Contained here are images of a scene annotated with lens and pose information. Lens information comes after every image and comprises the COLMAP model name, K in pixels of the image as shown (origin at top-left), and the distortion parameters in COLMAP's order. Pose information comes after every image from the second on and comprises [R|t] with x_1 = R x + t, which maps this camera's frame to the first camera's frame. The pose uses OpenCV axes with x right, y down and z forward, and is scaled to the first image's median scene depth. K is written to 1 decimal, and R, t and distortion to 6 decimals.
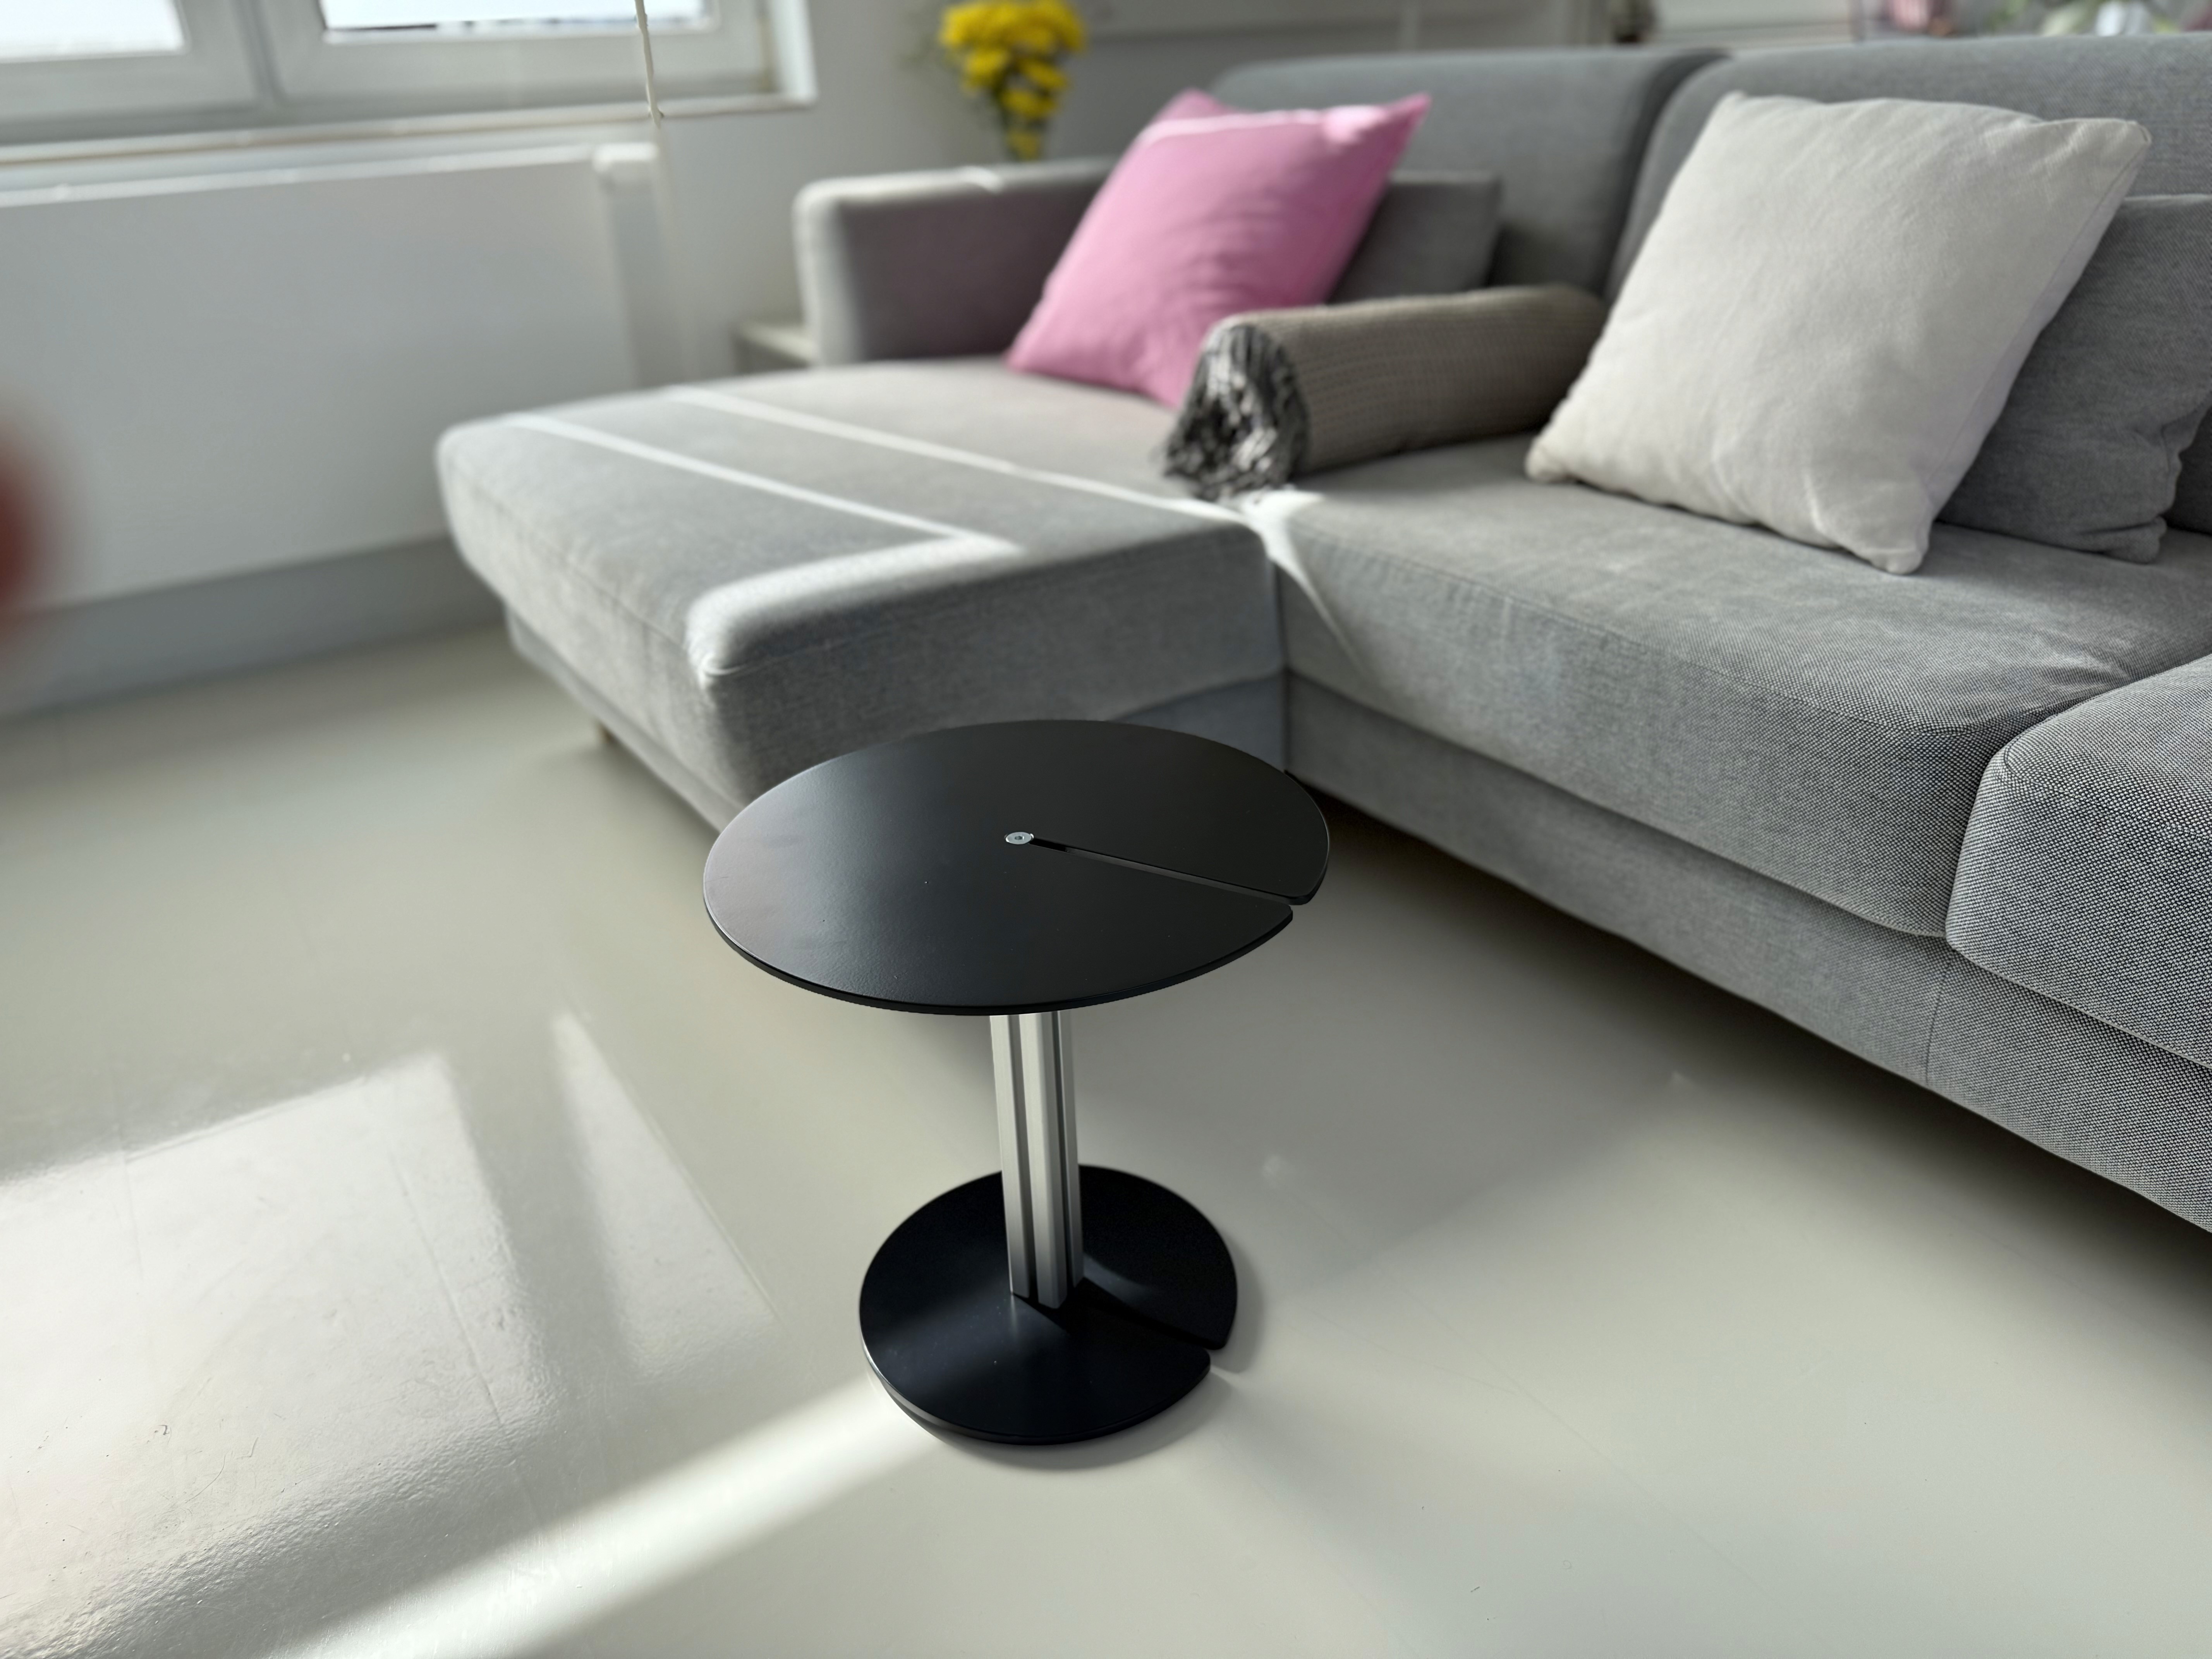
lens RADIAL K [[1601.2, 0, 1110.9], [0, 1601.2, 849.7], [0, 0, 1]] dist [0.051037, -0.059011]
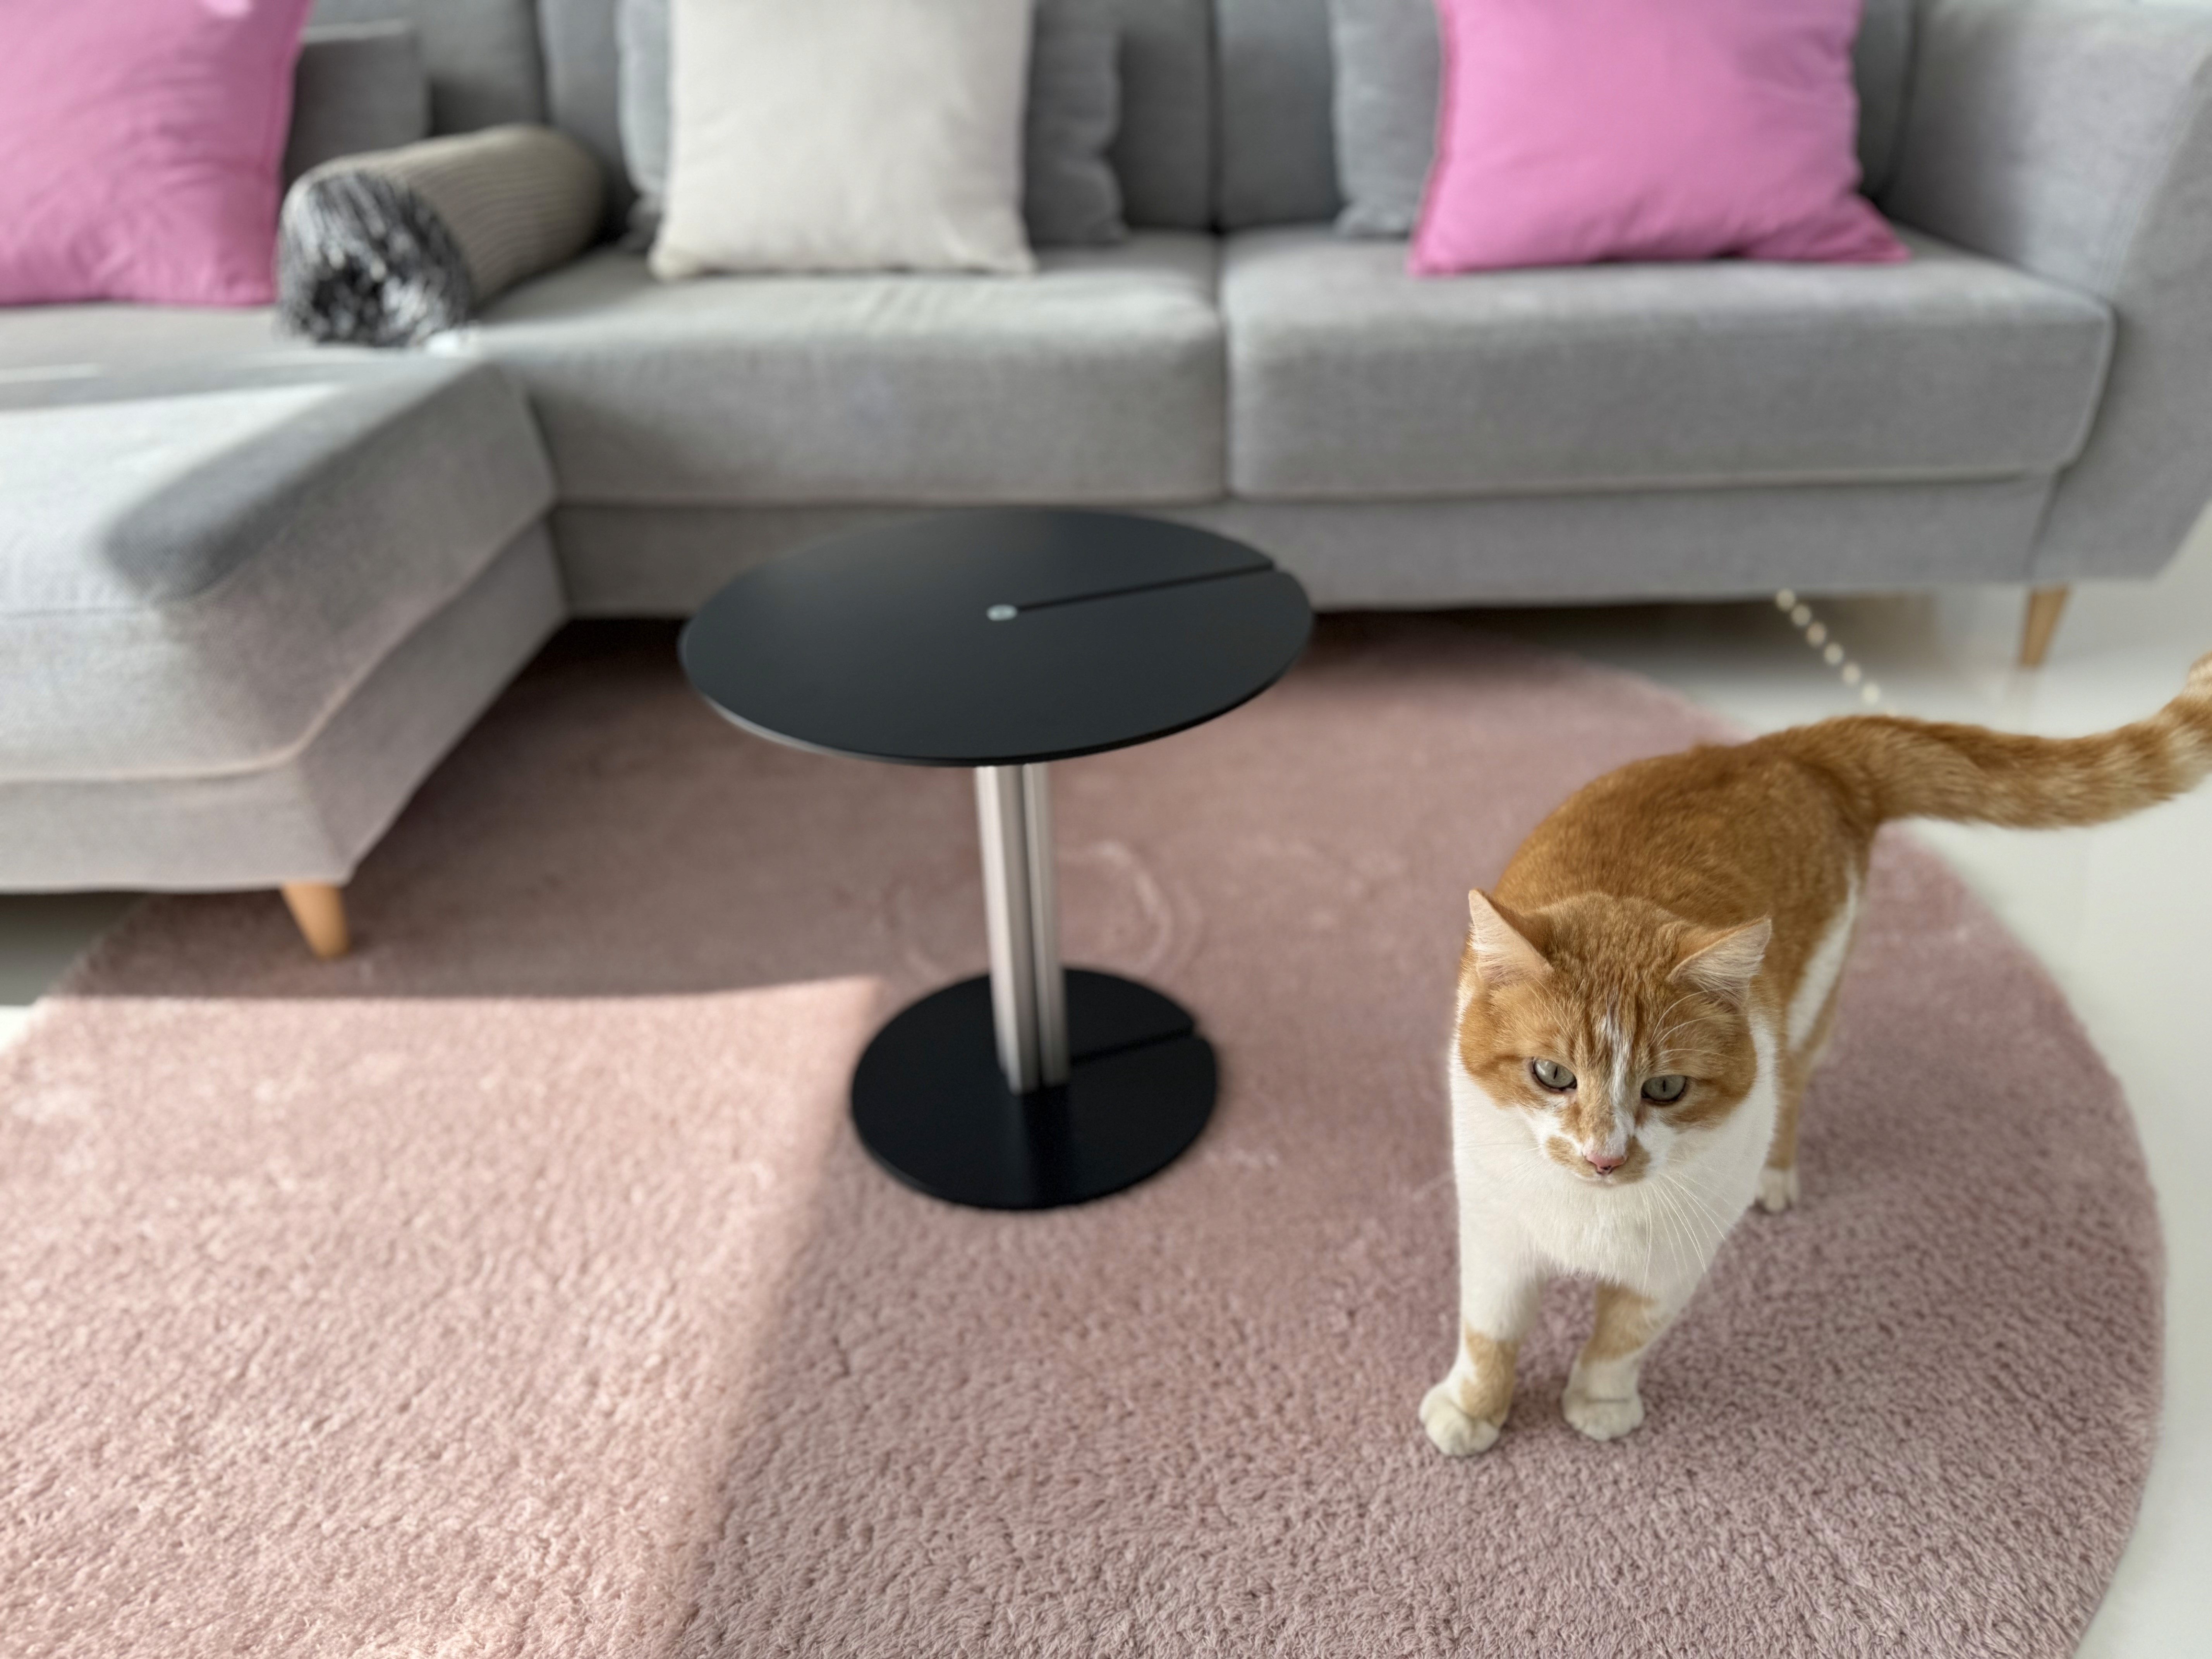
lens RADIAL K [[1601.2, 0, 1120.8], [0, 1601.2, 810.5], [0, 0, 1]] dist [0.051037, -0.059011]
pose [[0.604349, -0.394292, 0.692311, -0.537754], [0.374006, 0.907660, 0.190454, 0.005251], [-0.703478, 0.143828, 0.696012, 0.072919]]
